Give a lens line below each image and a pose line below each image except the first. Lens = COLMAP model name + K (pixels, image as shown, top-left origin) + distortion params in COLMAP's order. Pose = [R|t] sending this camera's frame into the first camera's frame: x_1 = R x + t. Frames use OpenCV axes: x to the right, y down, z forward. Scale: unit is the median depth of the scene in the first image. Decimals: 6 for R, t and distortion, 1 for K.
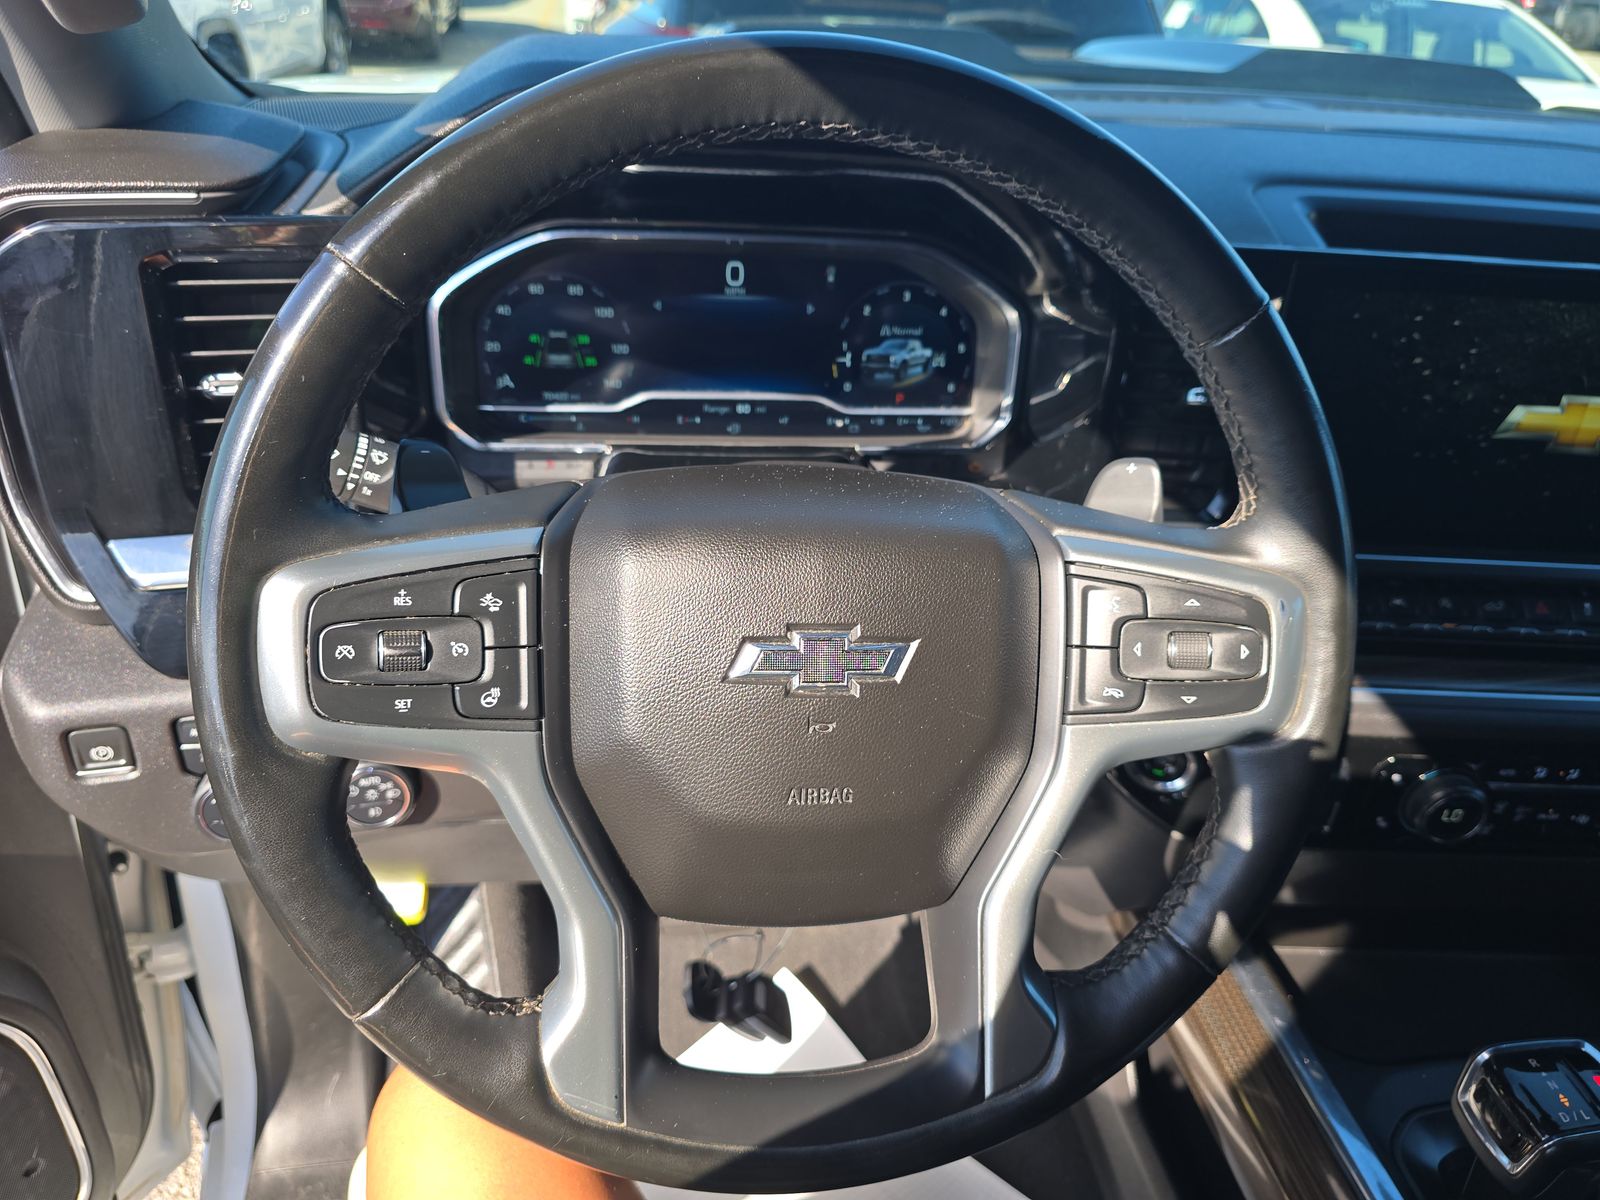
lens RADIAL K [[1084.2, 0, 805.0], [0, 1084.2, 615.4], [0, 0, 1]] dist [0.023023, -0.013222]
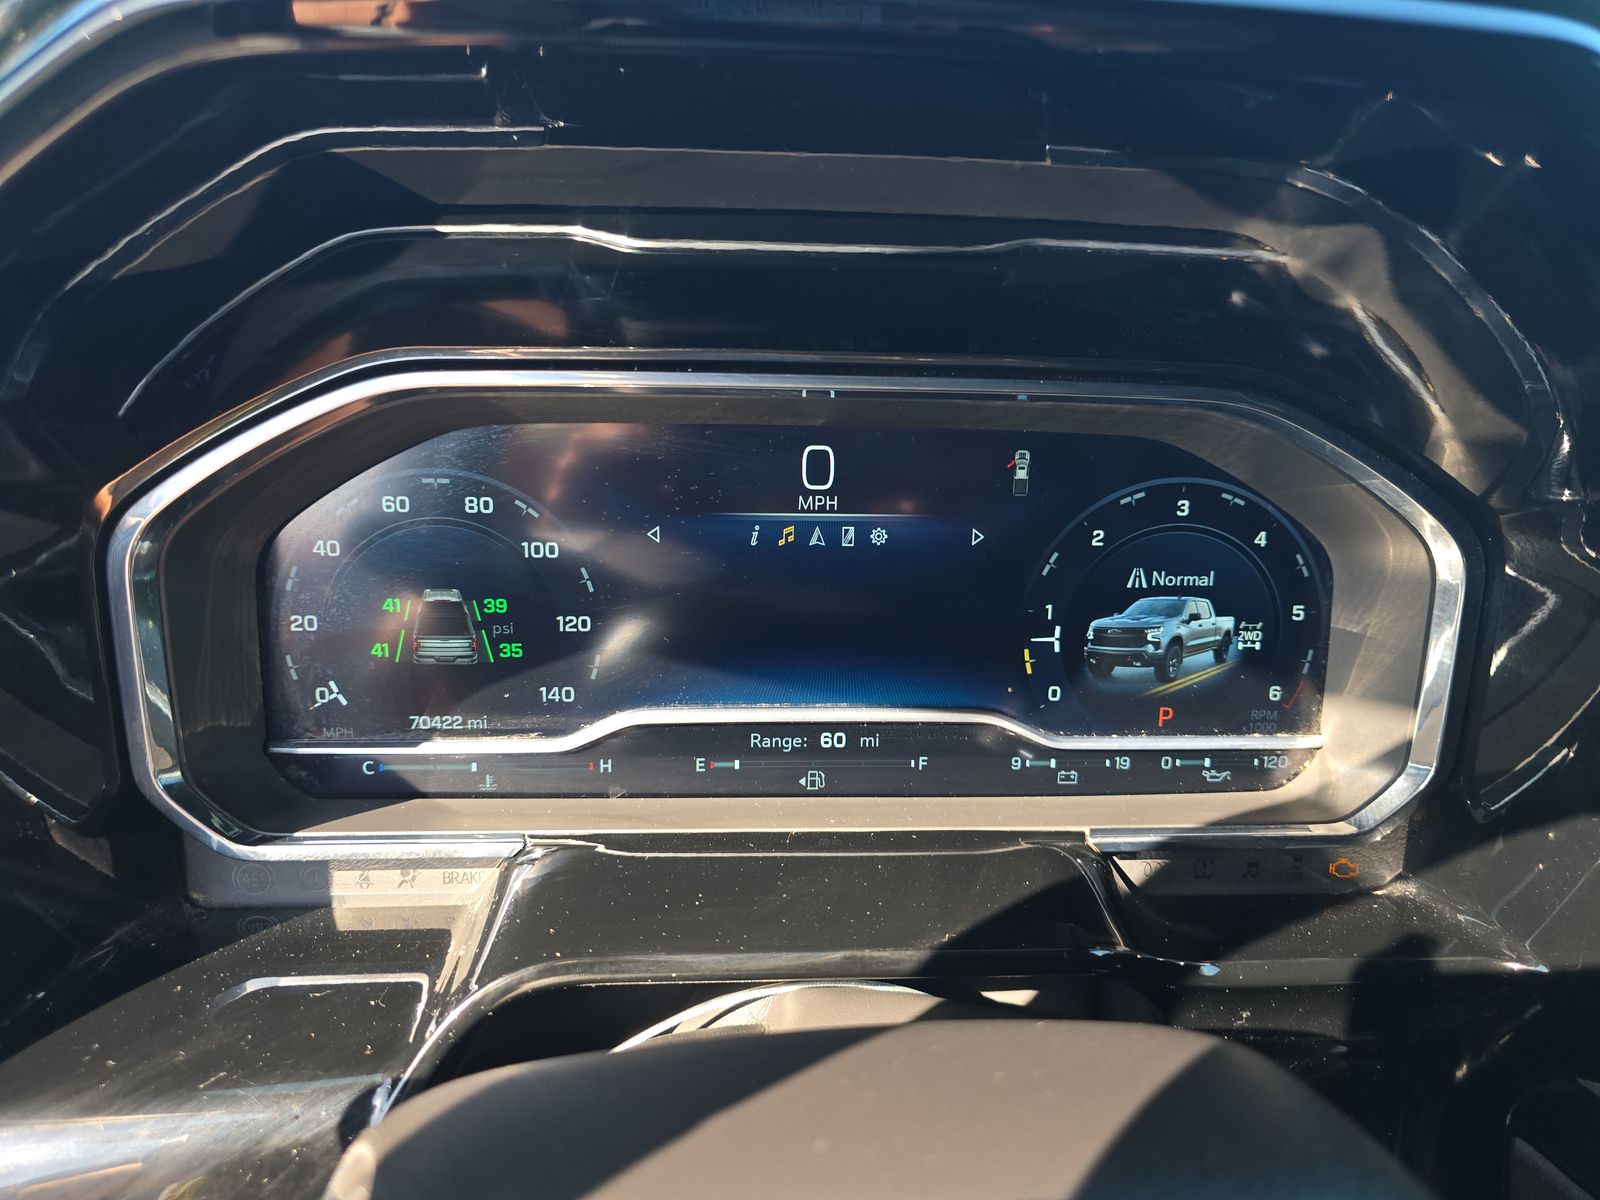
lens RADIAL K [[1084.2, 0, 800.2], [0, 1084.2, 596.6], [0, 0, 1]] dist [0.023023, -0.013222]
pose [[0.997228, -0.005961, -0.074171, -0.035904], [-0.008444, 0.981281, -0.192396, -0.161217], [0.073930, 0.192489, 0.978510, 0.525013]]
